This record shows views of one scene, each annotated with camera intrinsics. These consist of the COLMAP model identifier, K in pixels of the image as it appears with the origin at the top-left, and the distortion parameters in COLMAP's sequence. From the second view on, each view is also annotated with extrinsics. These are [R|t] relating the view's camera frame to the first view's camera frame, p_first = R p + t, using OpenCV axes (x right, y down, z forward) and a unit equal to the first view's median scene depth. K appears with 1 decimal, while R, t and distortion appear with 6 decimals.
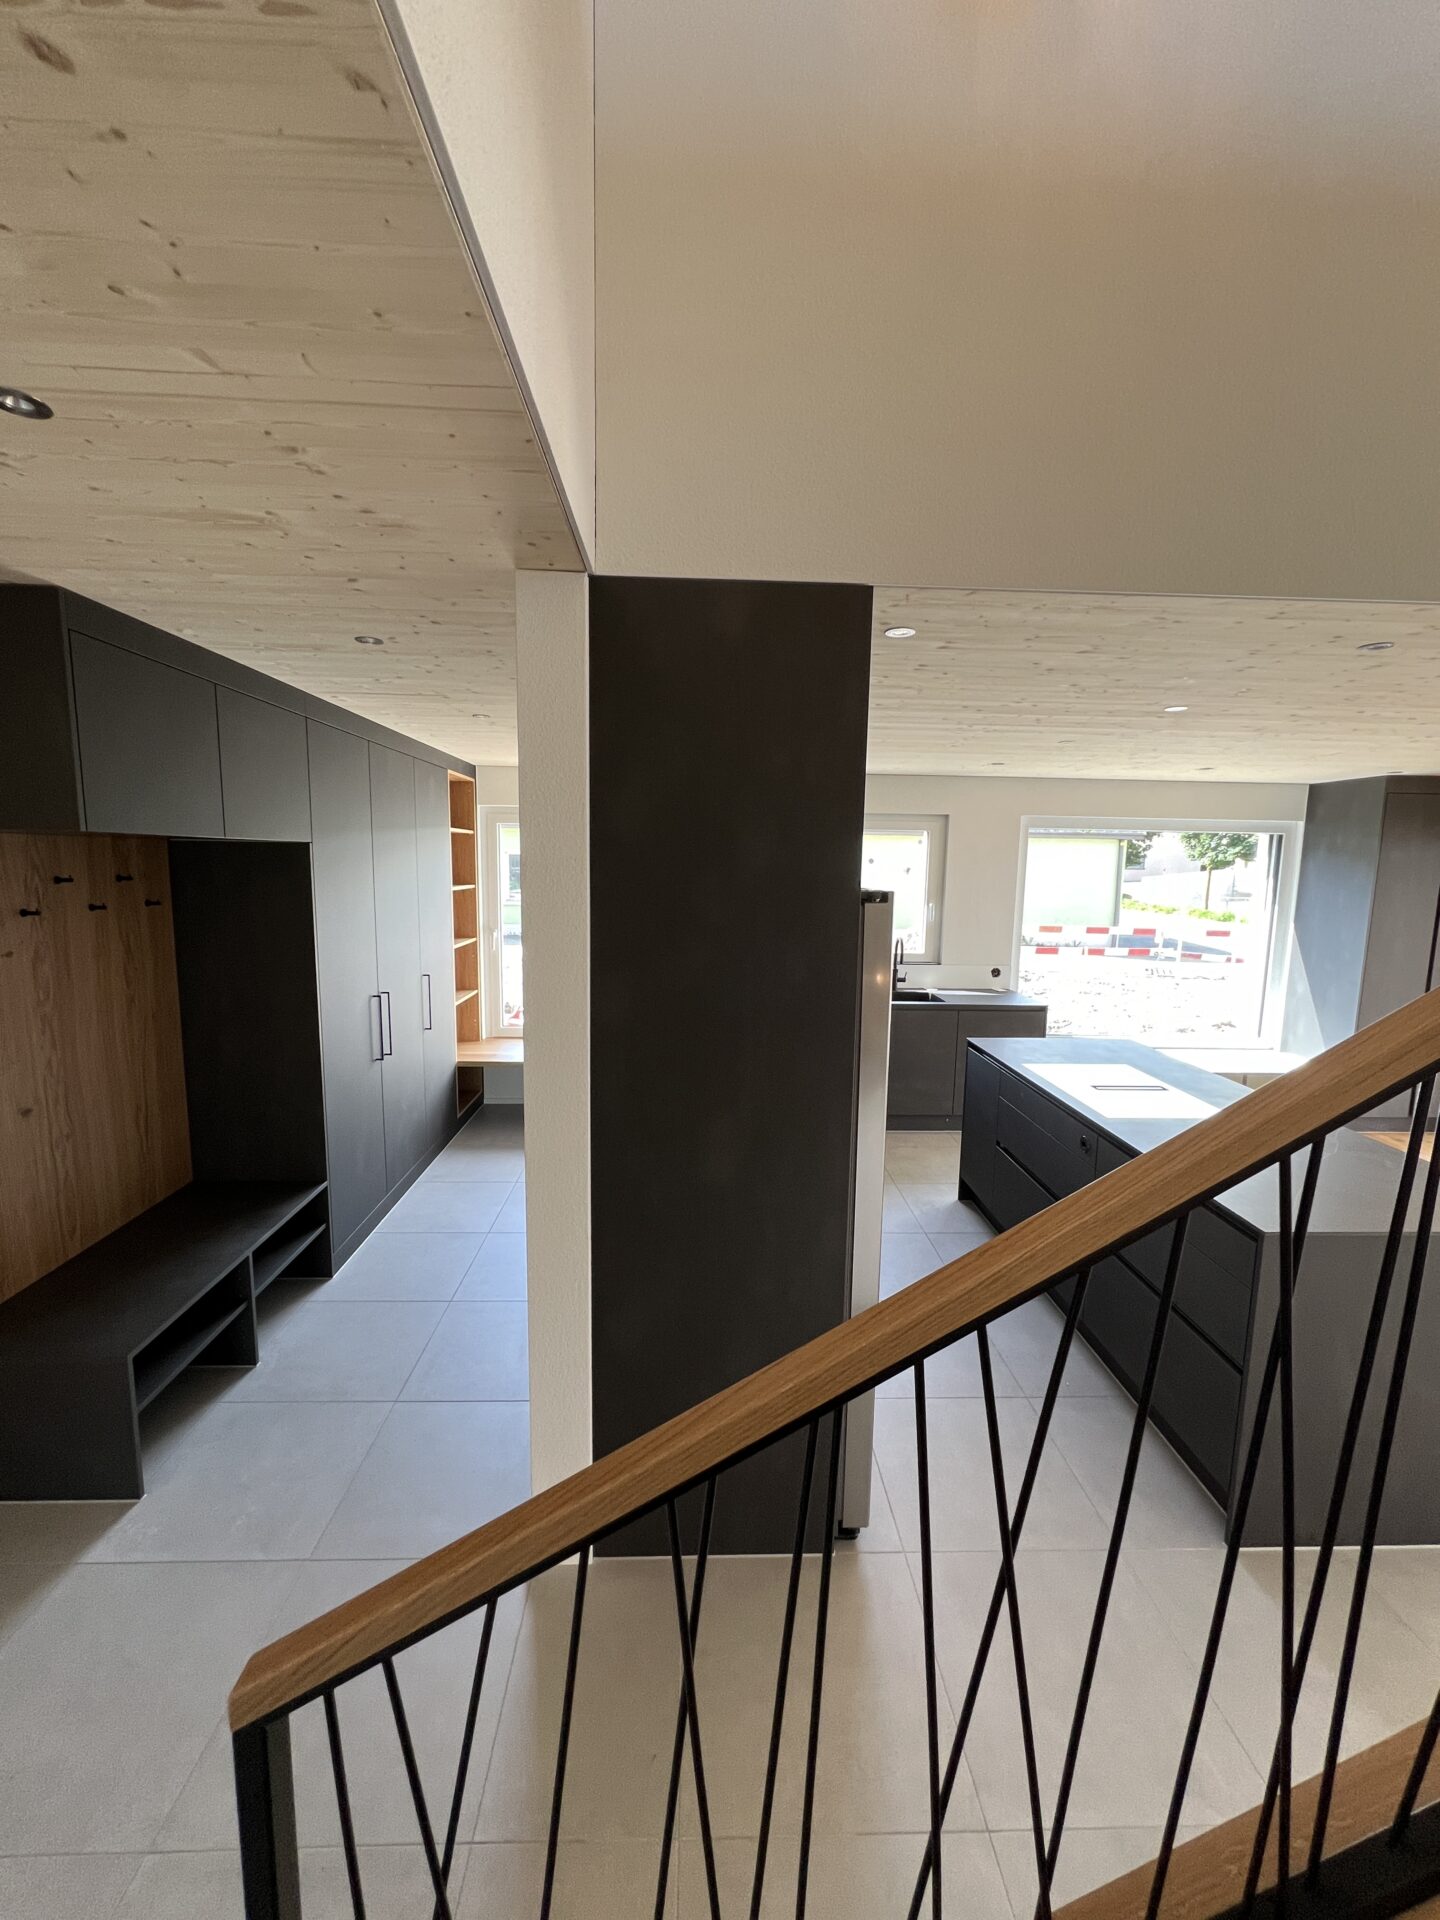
lens RADIAL K [[768.9, 0, 720.0], [0, 768.9, 960.0], [0, 0, 1]] dist [0.000435, 0.000199]
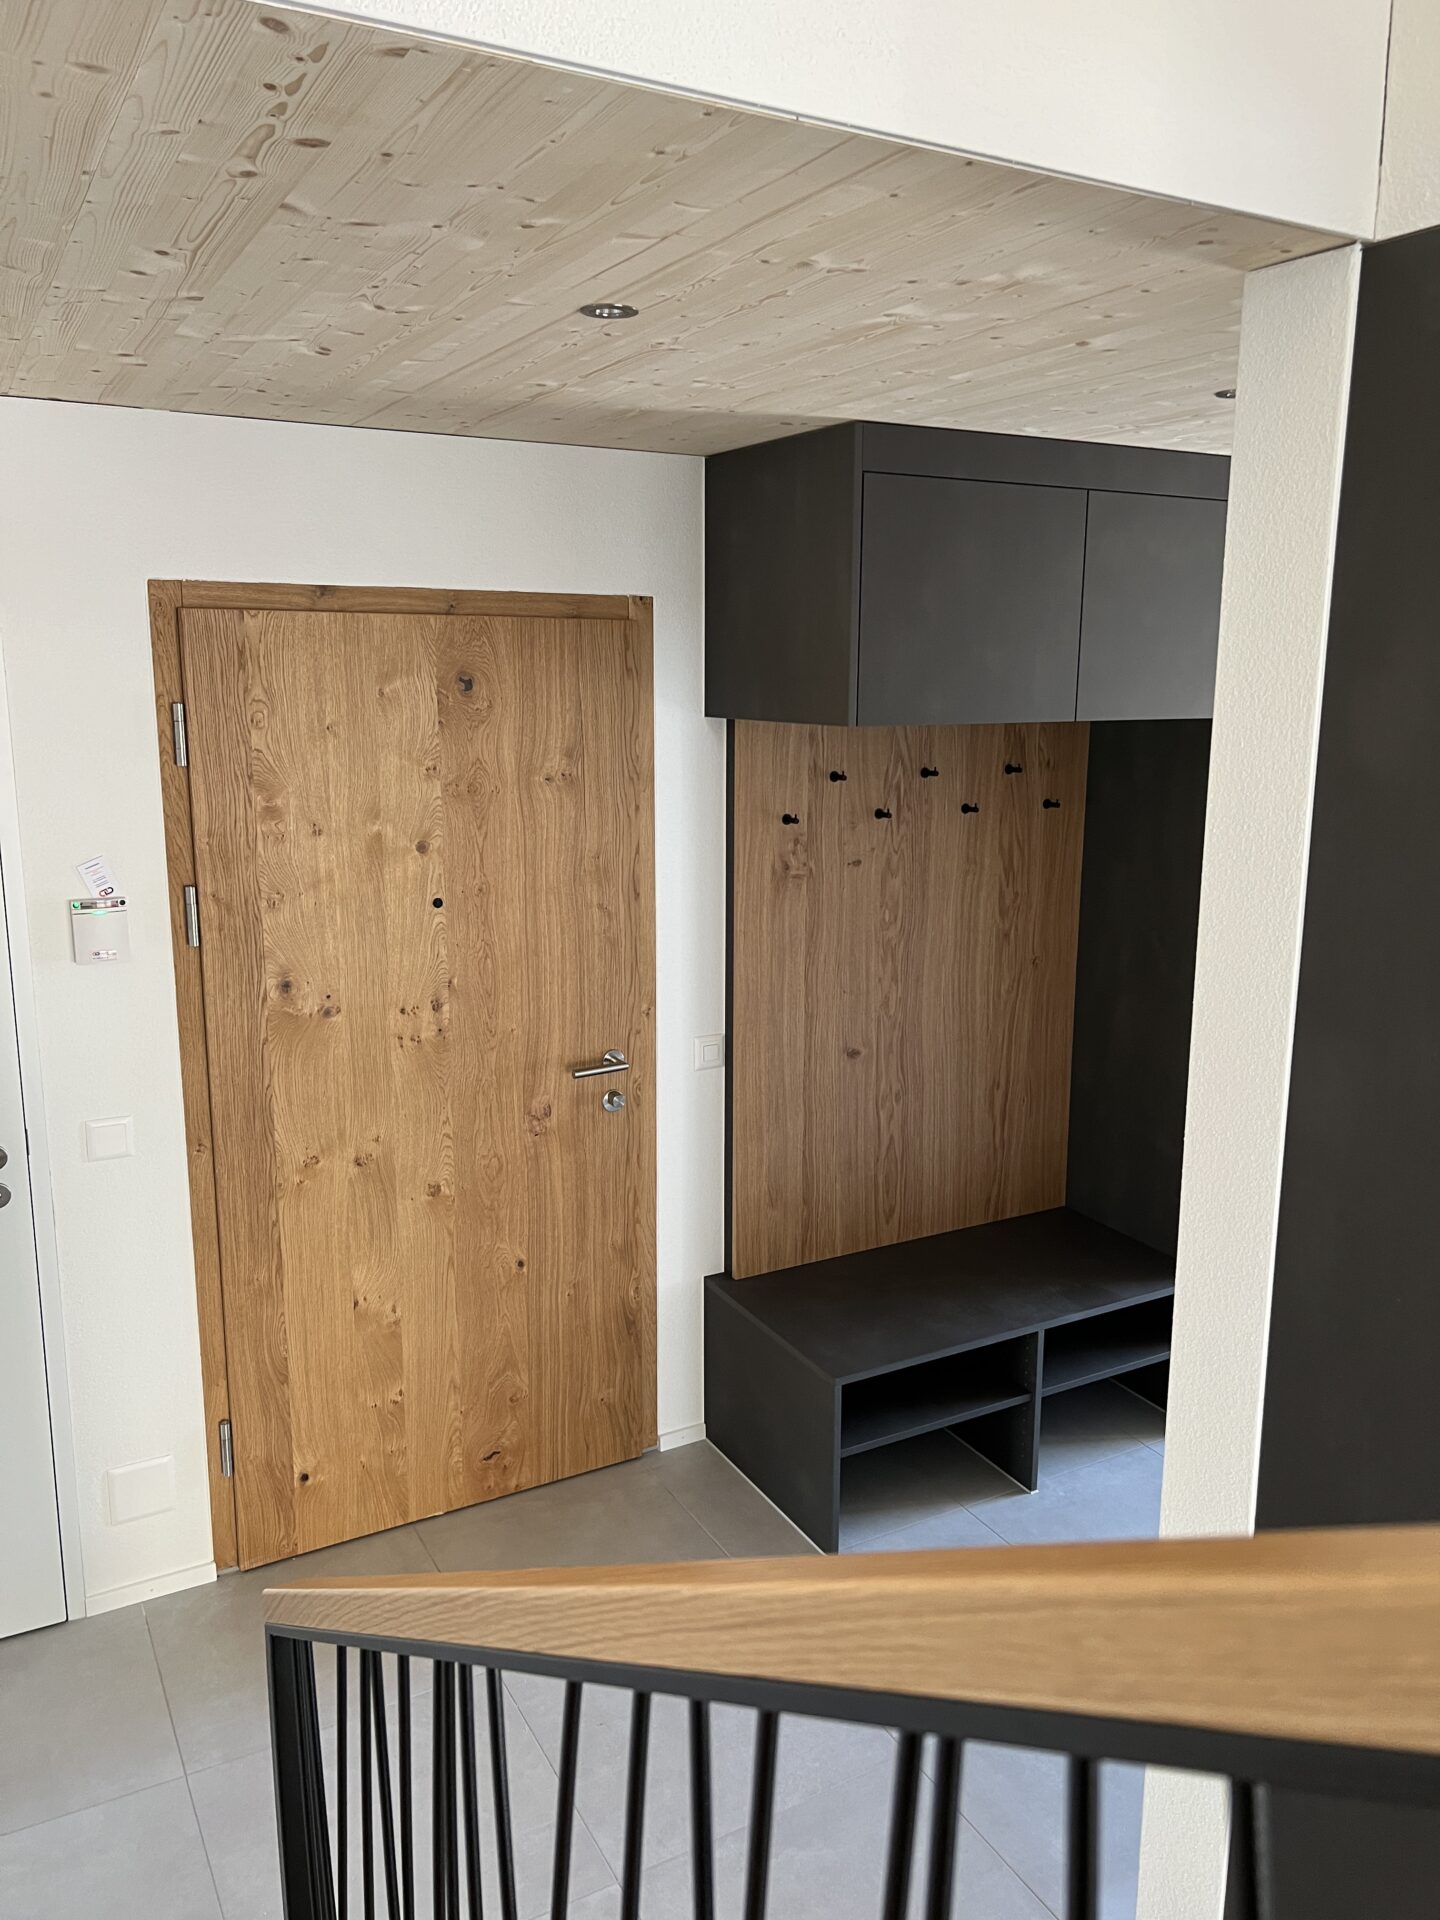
lens RADIAL K [[1445.0, 0, 718.0], [0, 1445.0, 950.3], [0, 0, 1]] dist [0.142867, -0.164743]
pose [[0.456162, 0.157627, -0.875826, 0.340754], [-0.111663, 0.986547, 0.119396, -0.073518], [0.882864, 0.043333, 0.467626, 0.123774]]
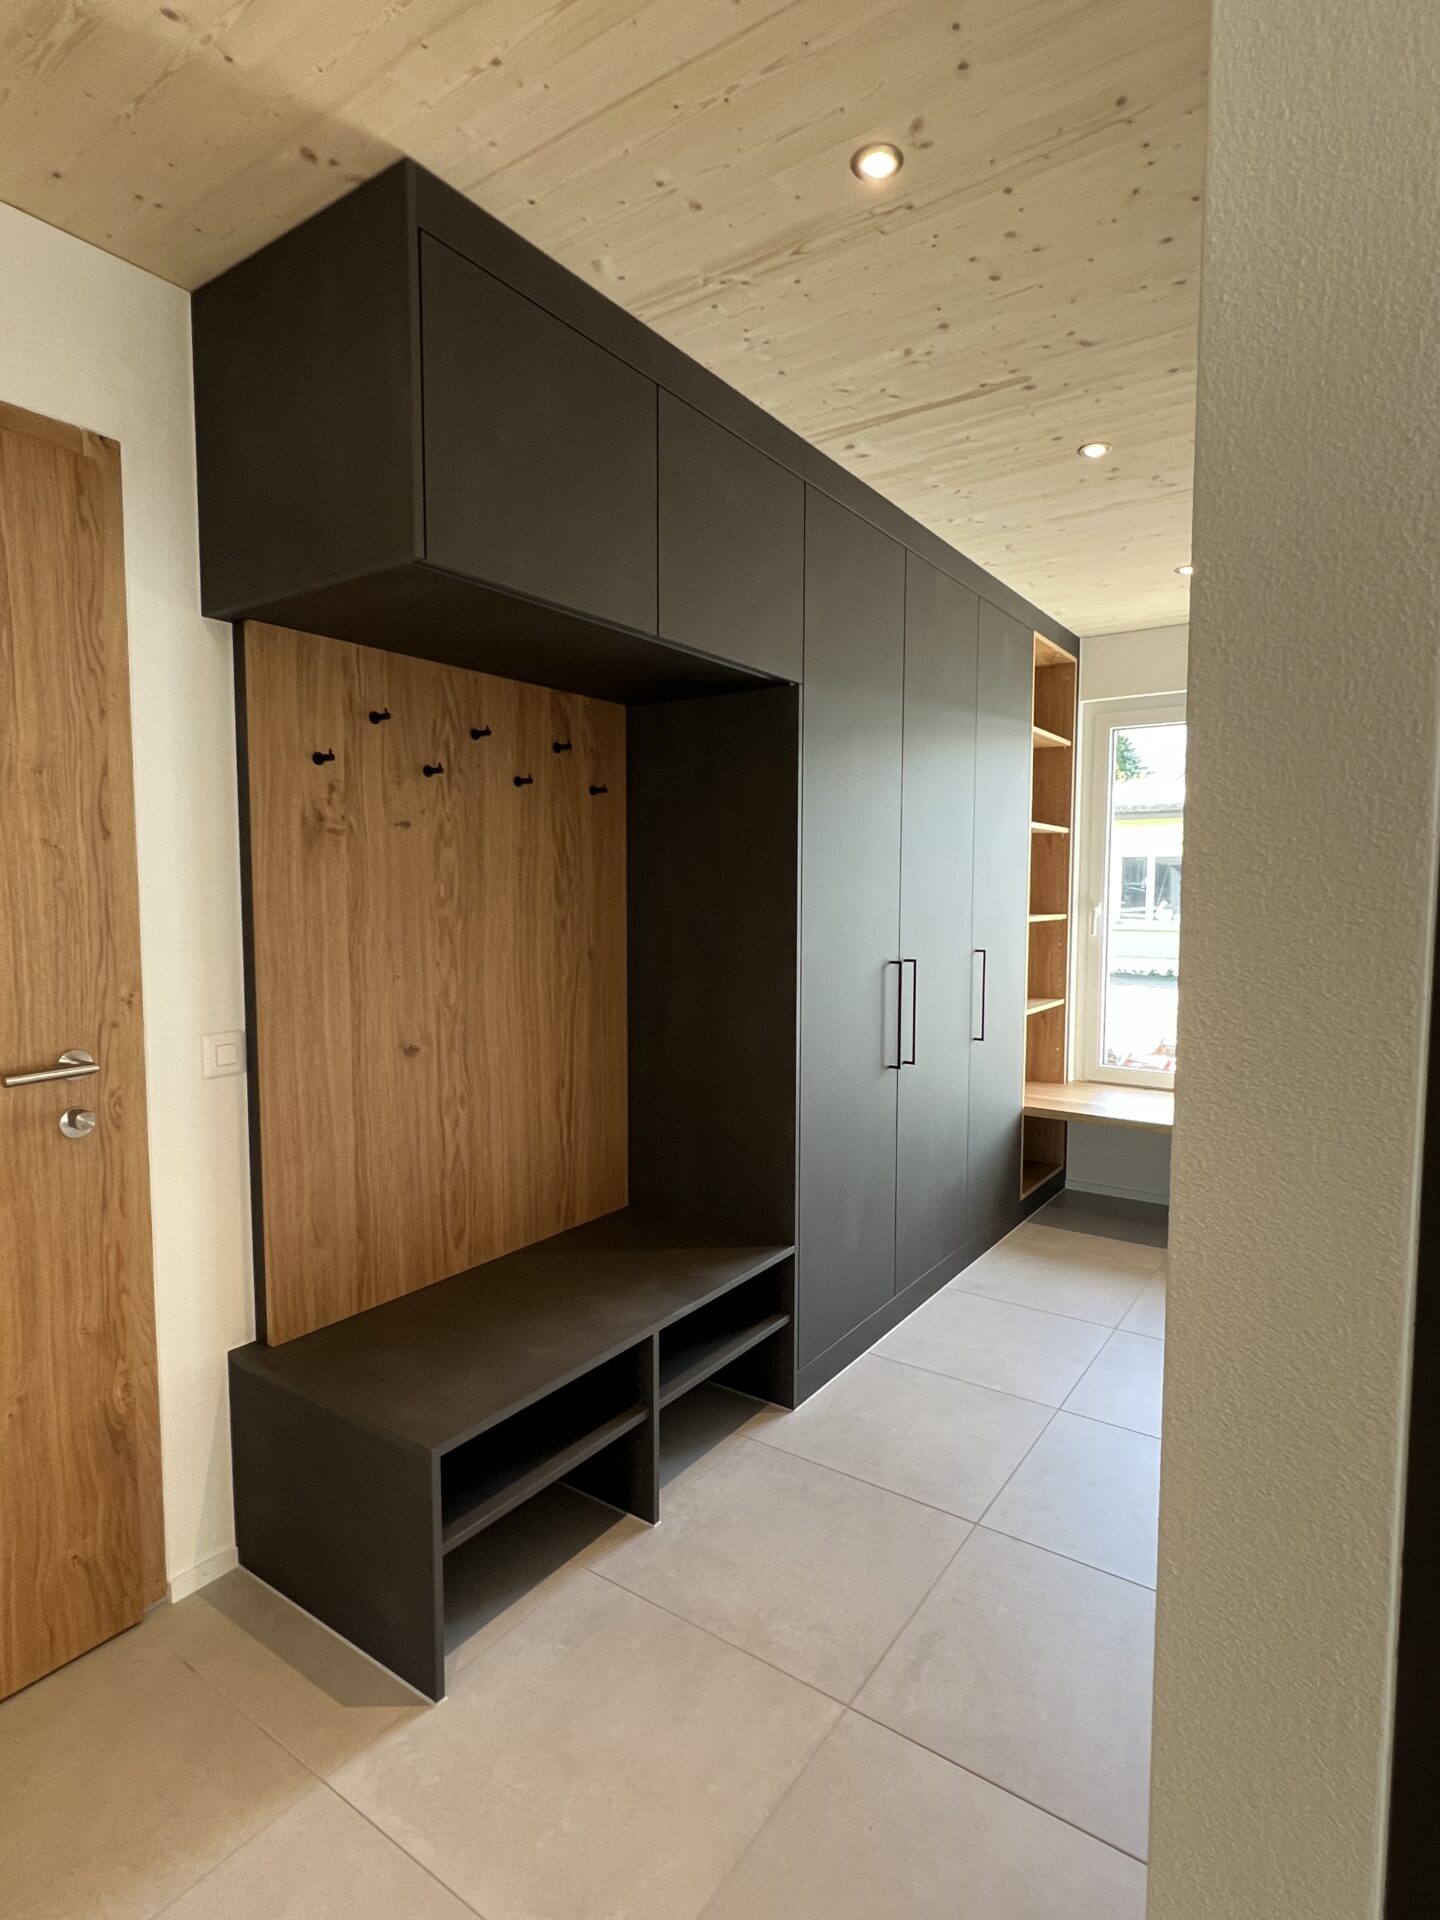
lens RADIAL K [[1017.6, 0, 720.0], [0, 1017.6, 960.0], [0, 0, 1]] dist [-0.002347, -0.001413]
pose [[0.801564, 0.029784, -0.597167, -0.103219], [-0.066648, 0.996985, -0.039736, 0.119136], [0.594183, 0.071651, 0.801132, 0.369671]]
